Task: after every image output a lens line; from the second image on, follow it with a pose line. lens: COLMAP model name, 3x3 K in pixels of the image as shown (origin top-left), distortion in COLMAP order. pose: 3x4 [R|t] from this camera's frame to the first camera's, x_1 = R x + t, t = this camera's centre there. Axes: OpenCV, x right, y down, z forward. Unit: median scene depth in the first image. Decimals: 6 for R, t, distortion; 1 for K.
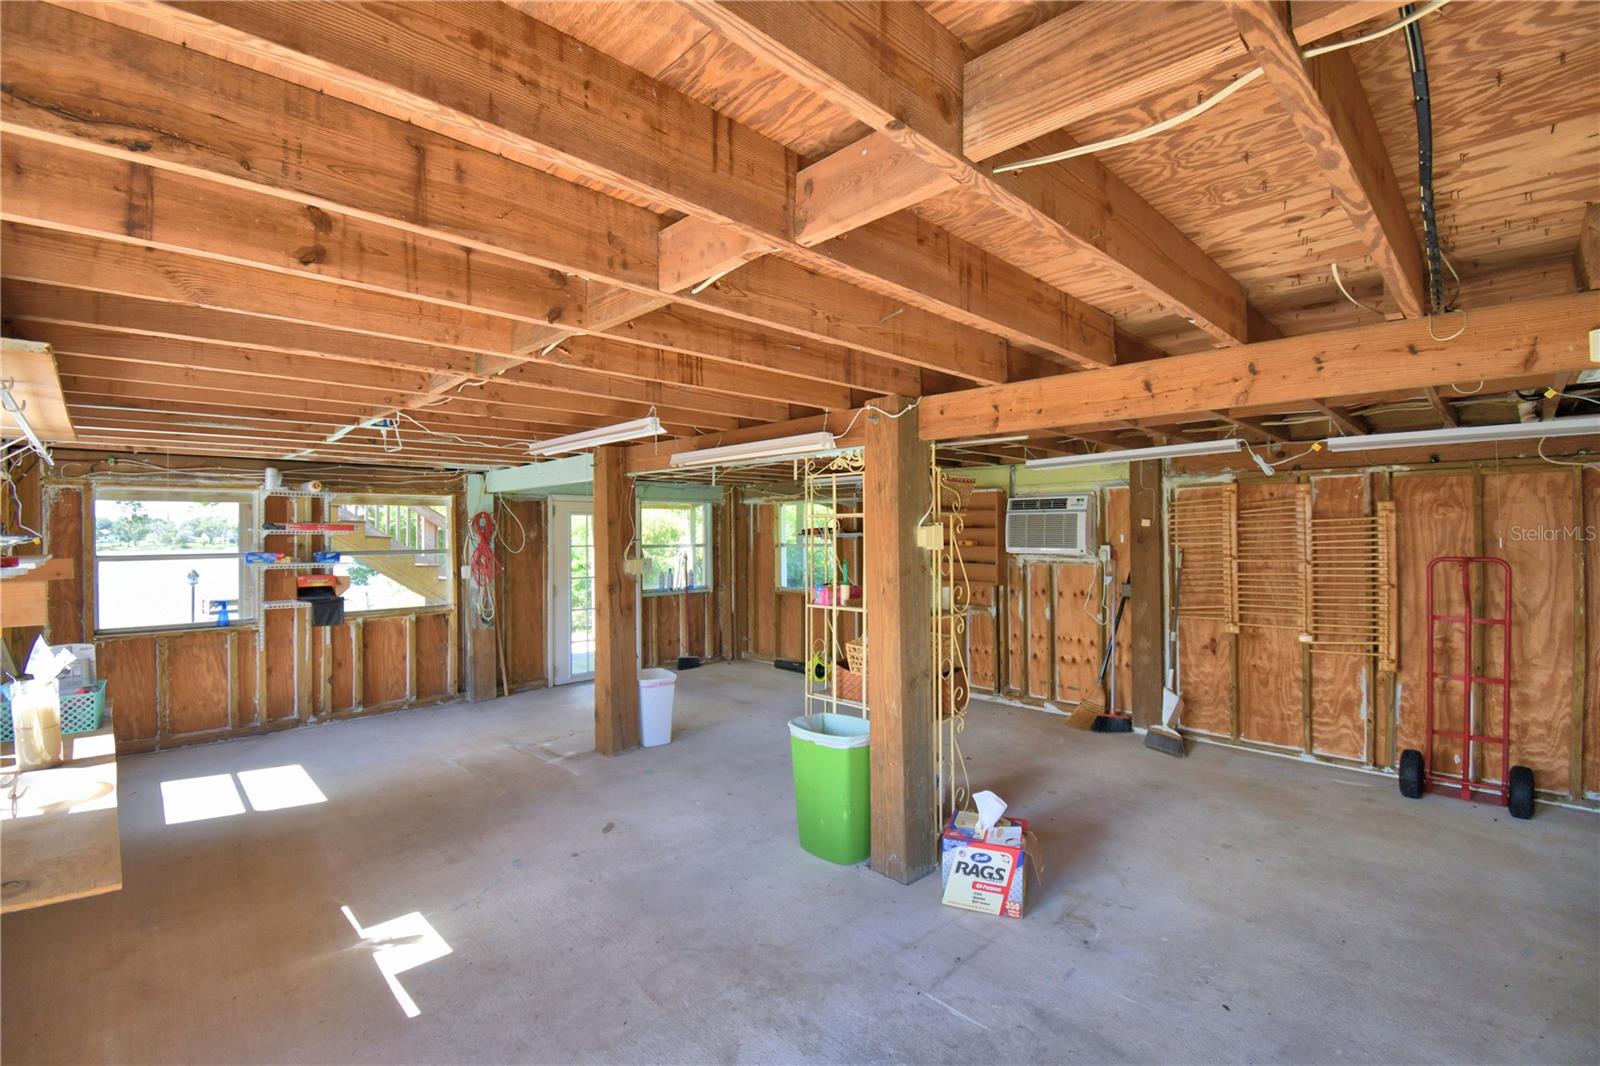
lens RADIAL K [[707.8, 0, 793.6], [0, 707.8, 531.5], [0, 0, 1]] dist [-0.003031, -0.001936]
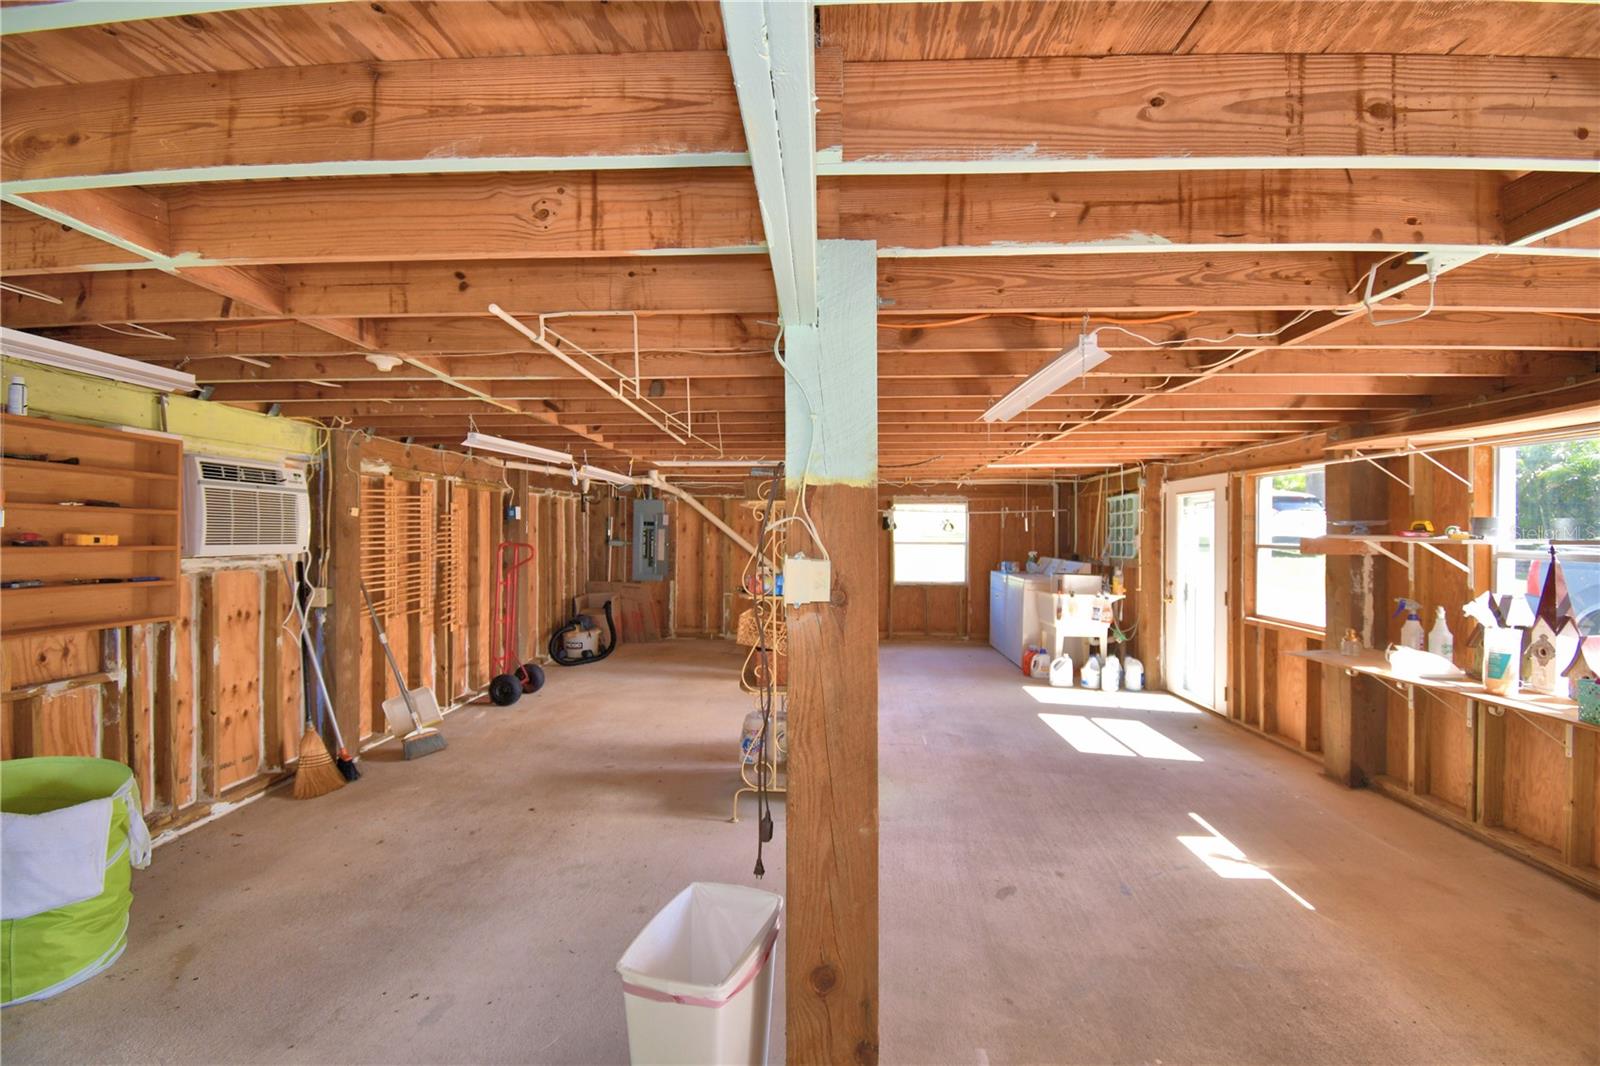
lens RADIAL K [[707.8, 0, 790.5], [0, 707.8, 536.0], [0, 0, 1]] dist [-0.003031, -0.001936]
pose [[-0.679723, -0.002993, 0.733463, -0.506217], [-0.001725, 0.999995, 0.002482, 0.014688], [-0.733467, 0.000422, -0.679725, 1.283612]]
